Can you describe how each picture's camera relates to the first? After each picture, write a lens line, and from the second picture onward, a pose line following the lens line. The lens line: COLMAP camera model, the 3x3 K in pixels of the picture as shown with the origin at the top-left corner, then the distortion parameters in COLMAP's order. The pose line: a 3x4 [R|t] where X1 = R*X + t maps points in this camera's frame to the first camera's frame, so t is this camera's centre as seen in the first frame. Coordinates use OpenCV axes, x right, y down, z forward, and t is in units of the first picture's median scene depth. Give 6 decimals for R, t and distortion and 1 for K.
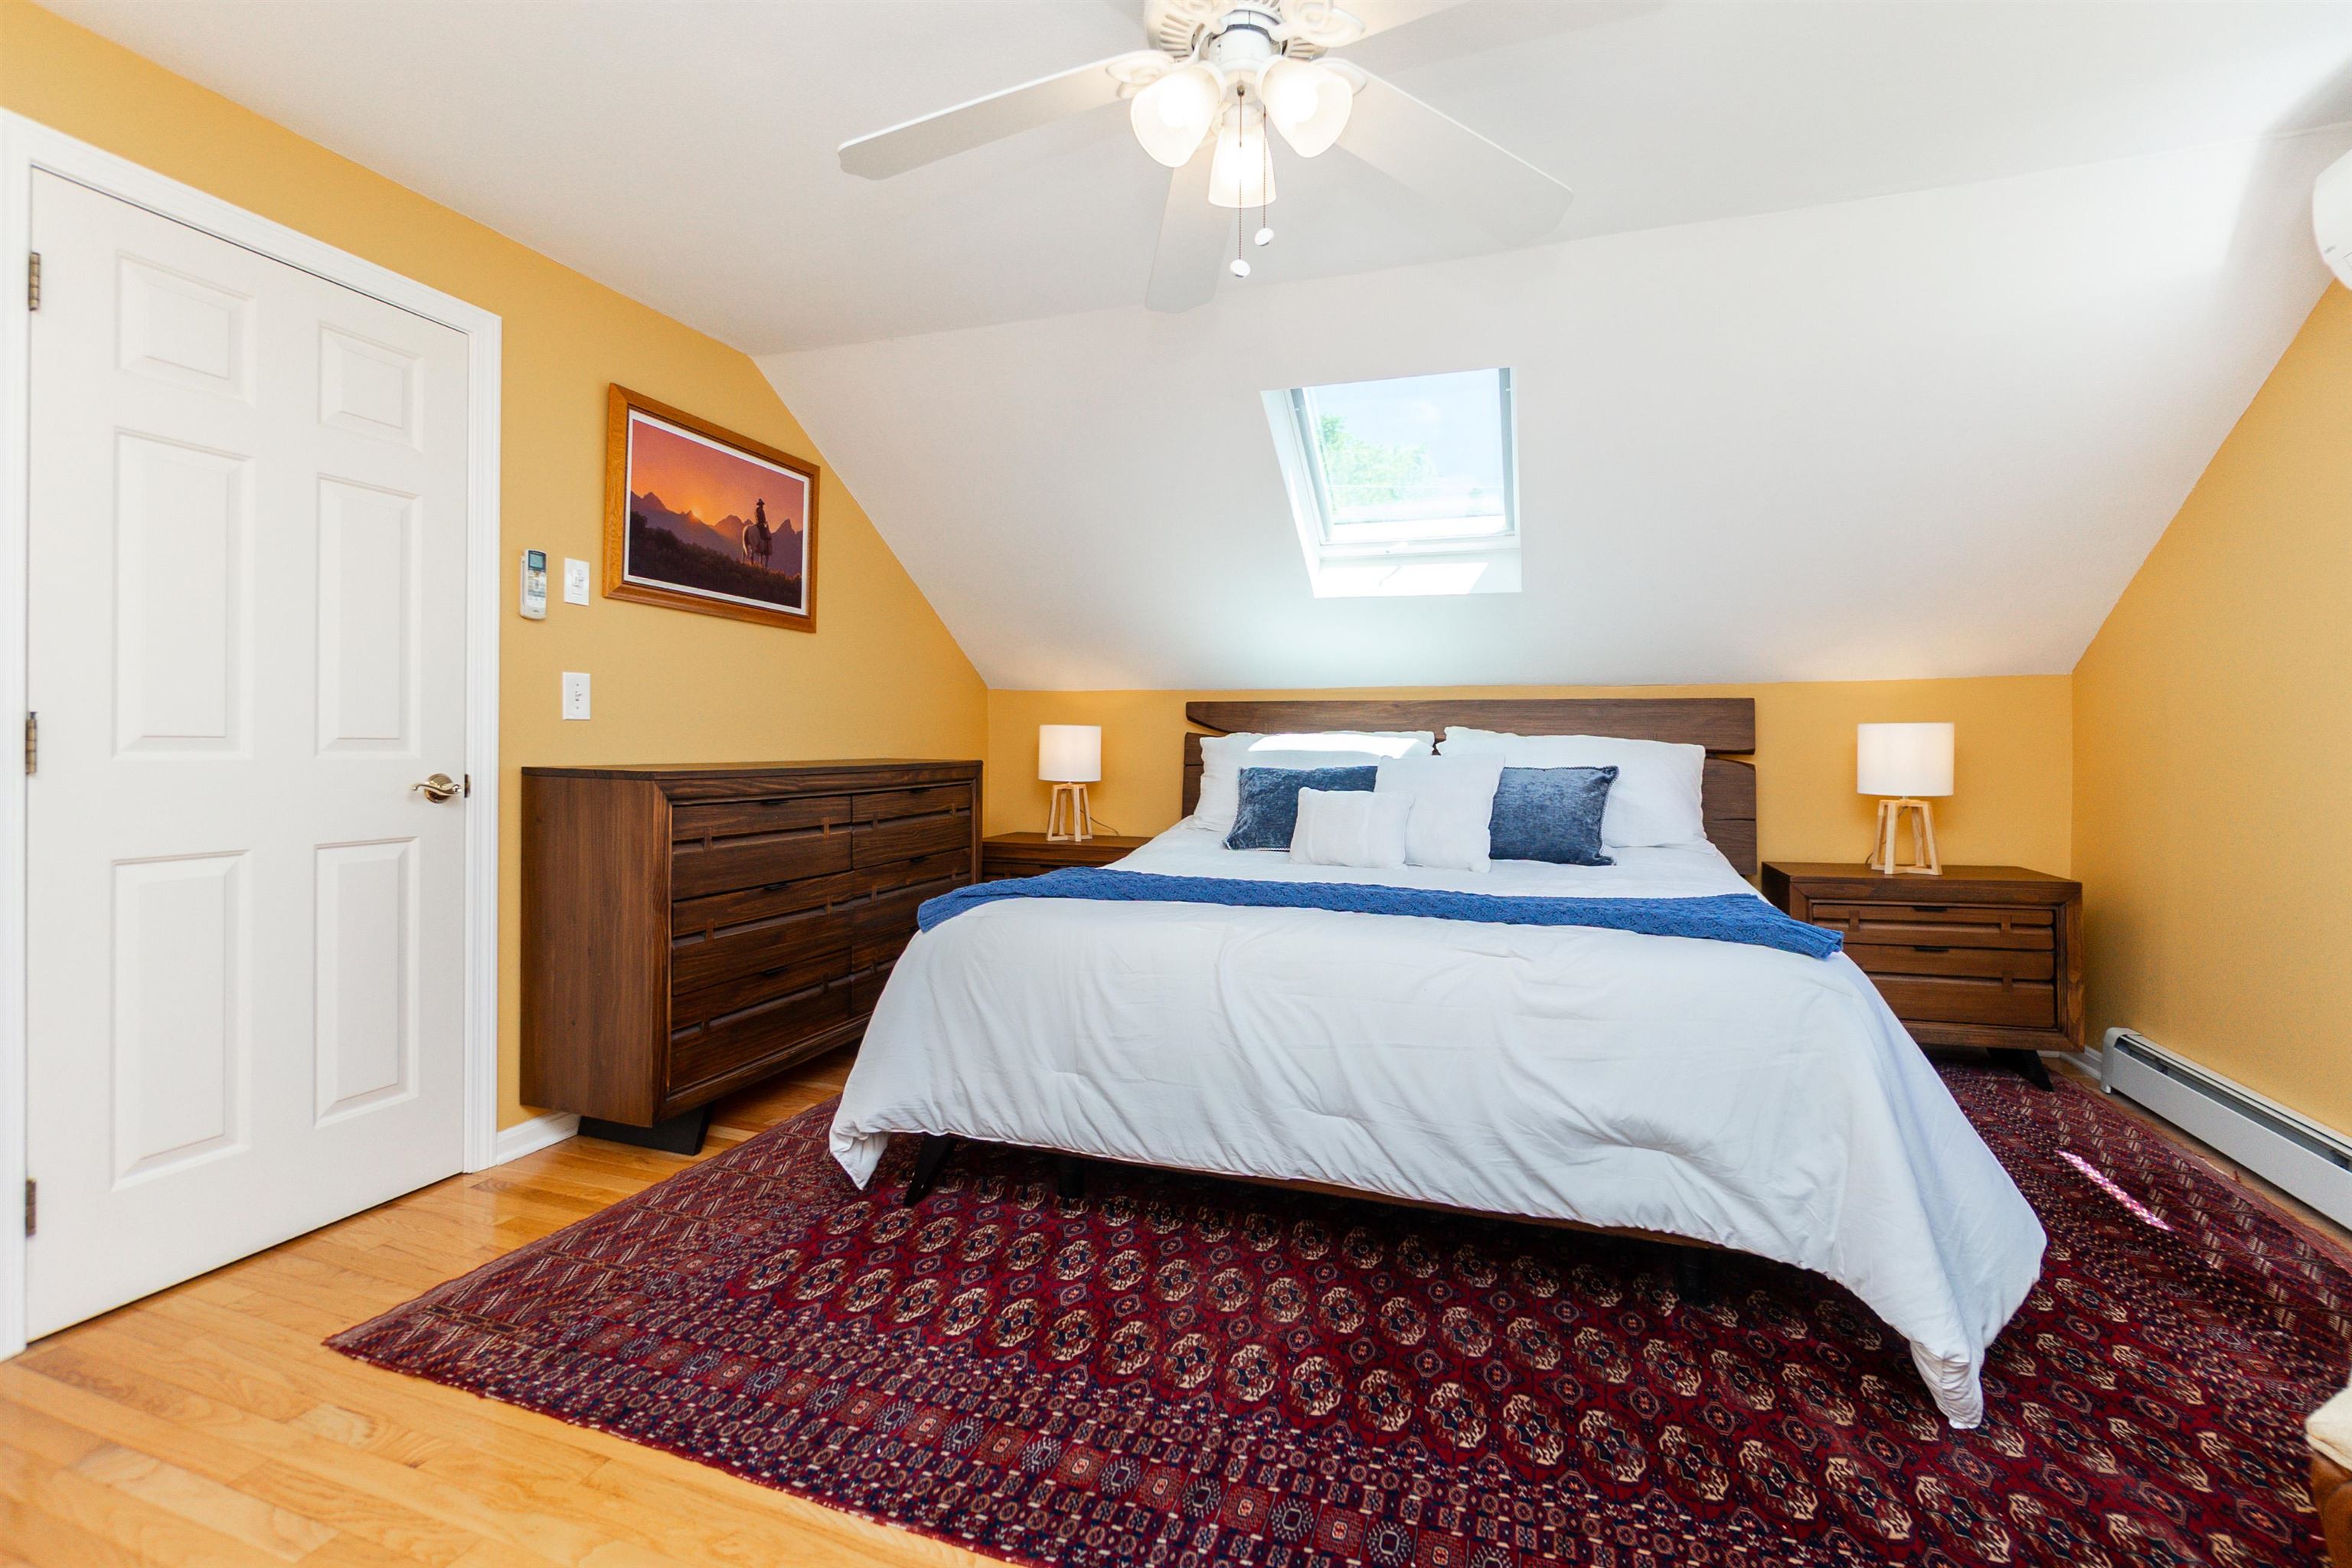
lens RADIAL K [[1023.6, 0, 1180.4], [0, 1023.6, 754.1], [0, 0, 1]] dist [-0.004554, -0.000244]
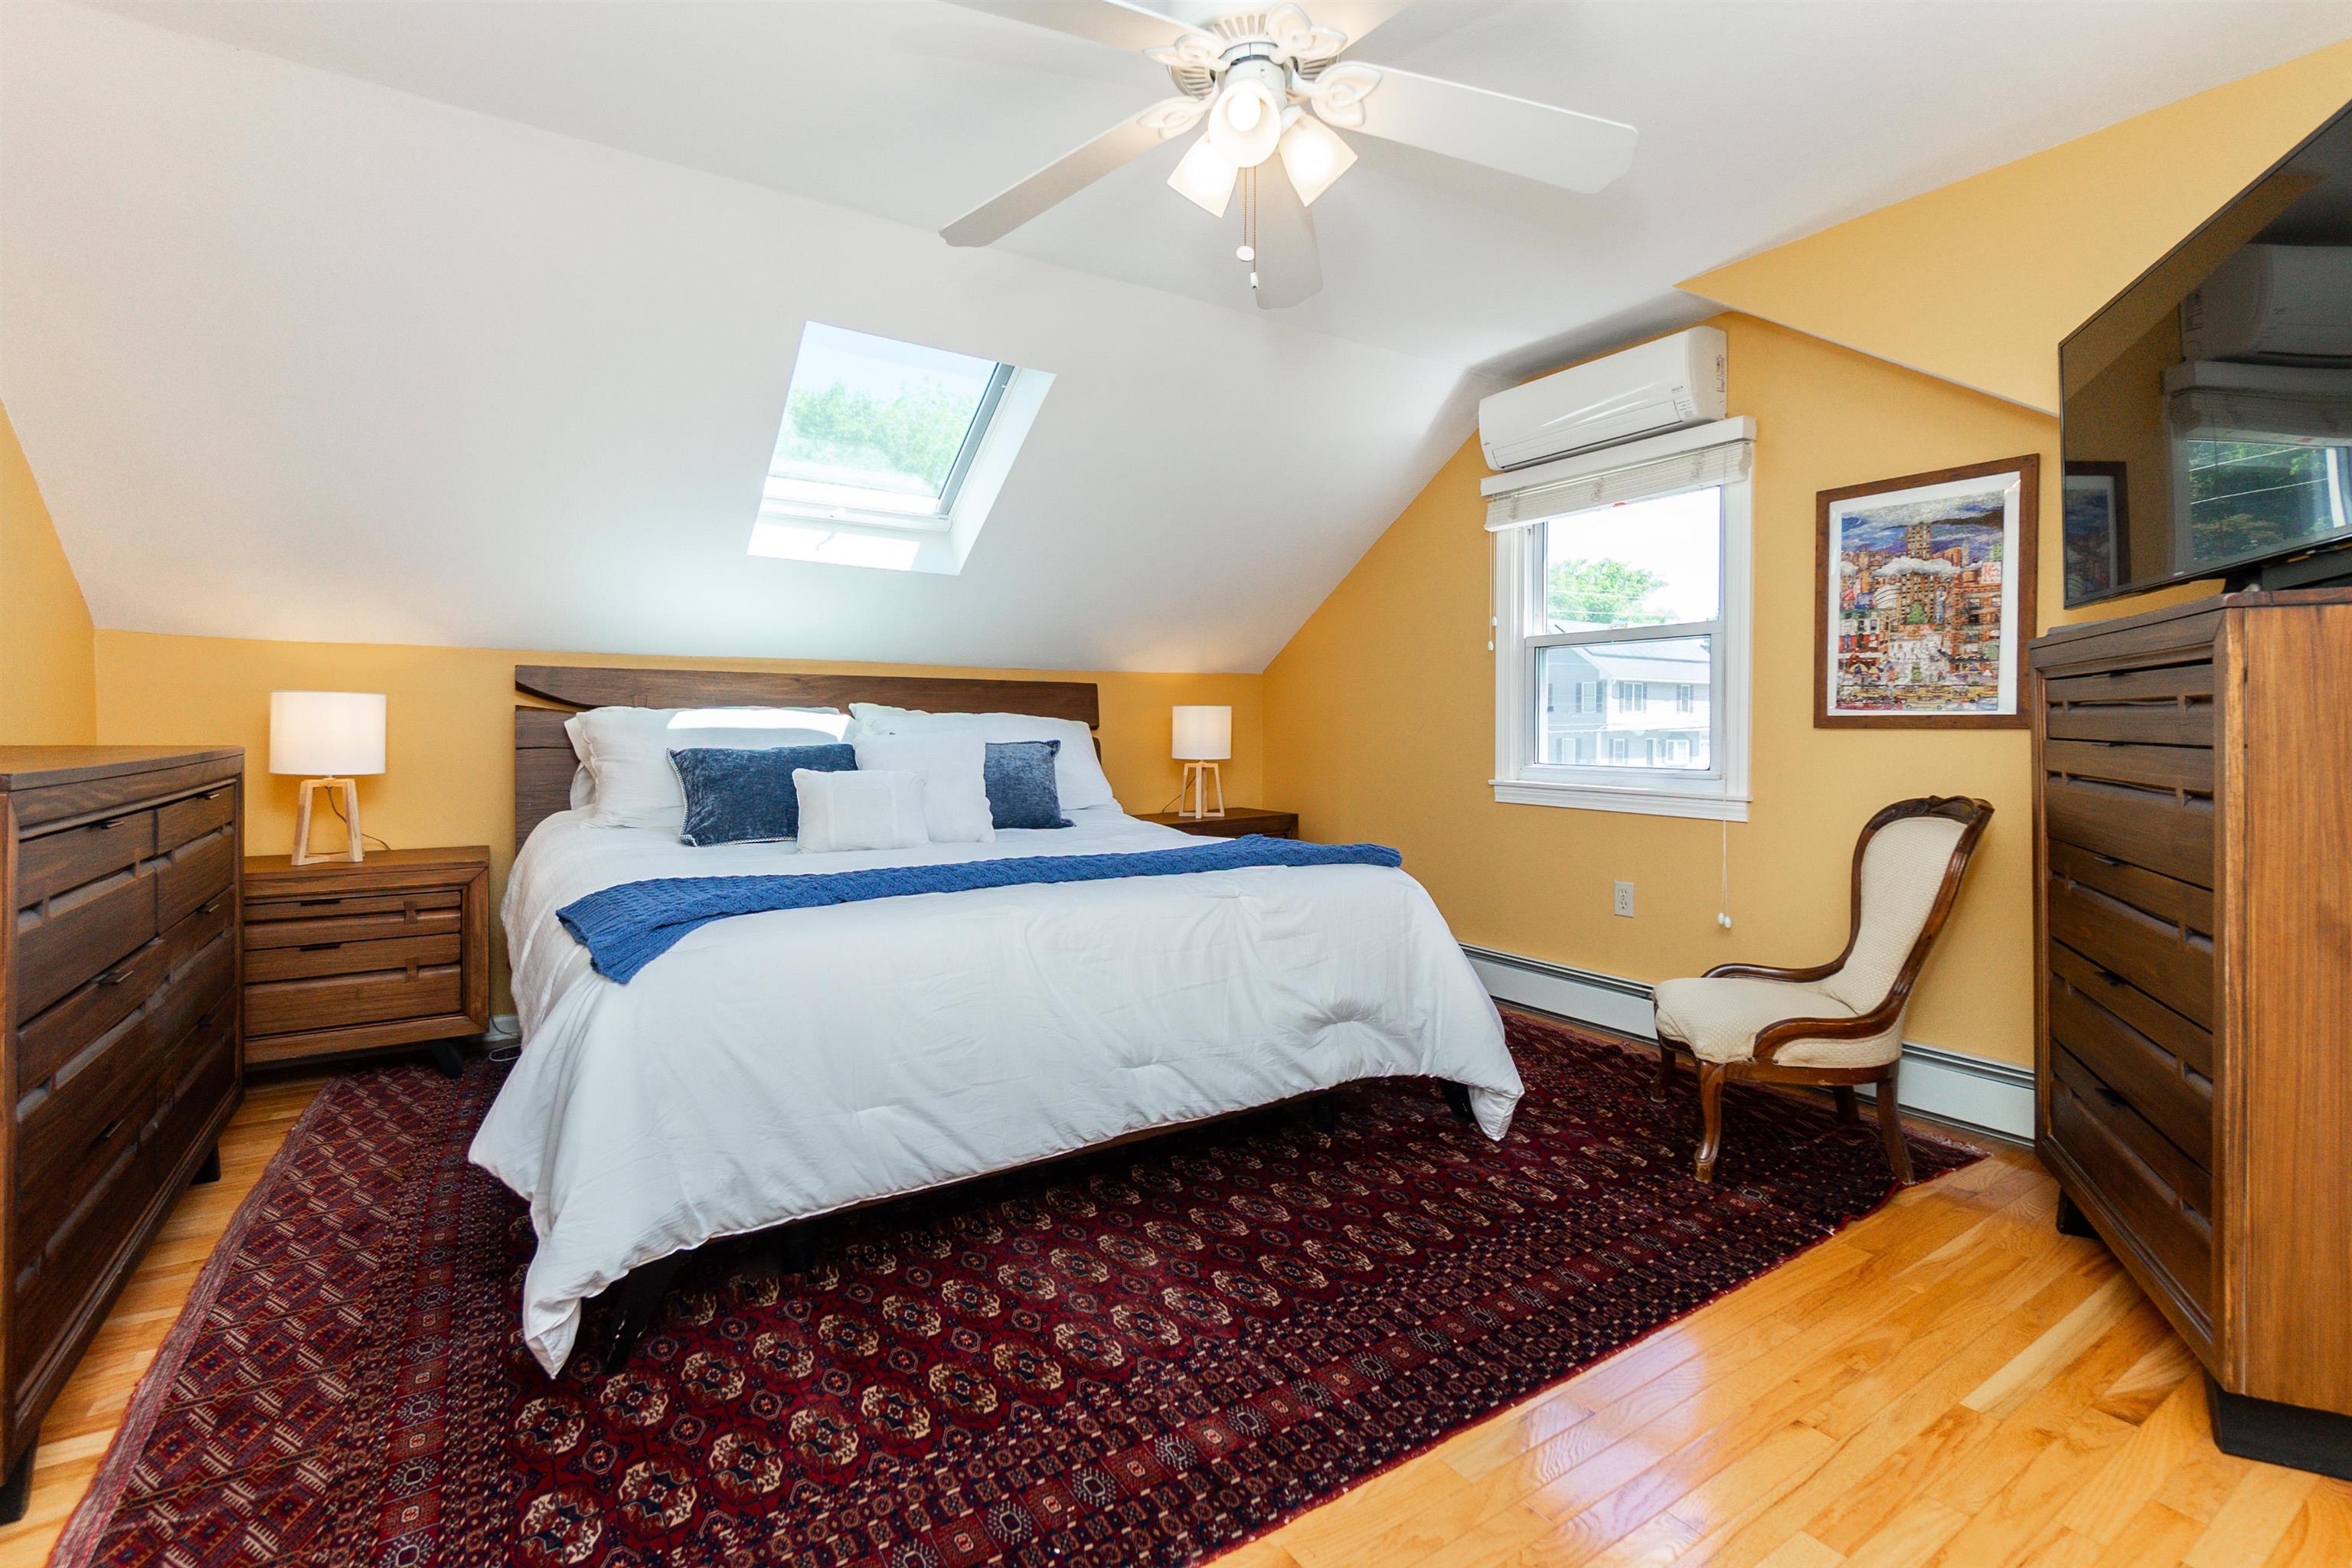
lens RADIAL K [[1046.9, 0, 1173.5], [0, 1046.9, 751.7], [0, 0, 1]] dist [-0.000376, 0.000006]
pose [[0.623186, -0.022081, 0.781762, -0.673342], [0.007681, 0.999726, 0.022114, -0.000351], [-0.782036, -0.007776, 0.623185, 0.289350]]
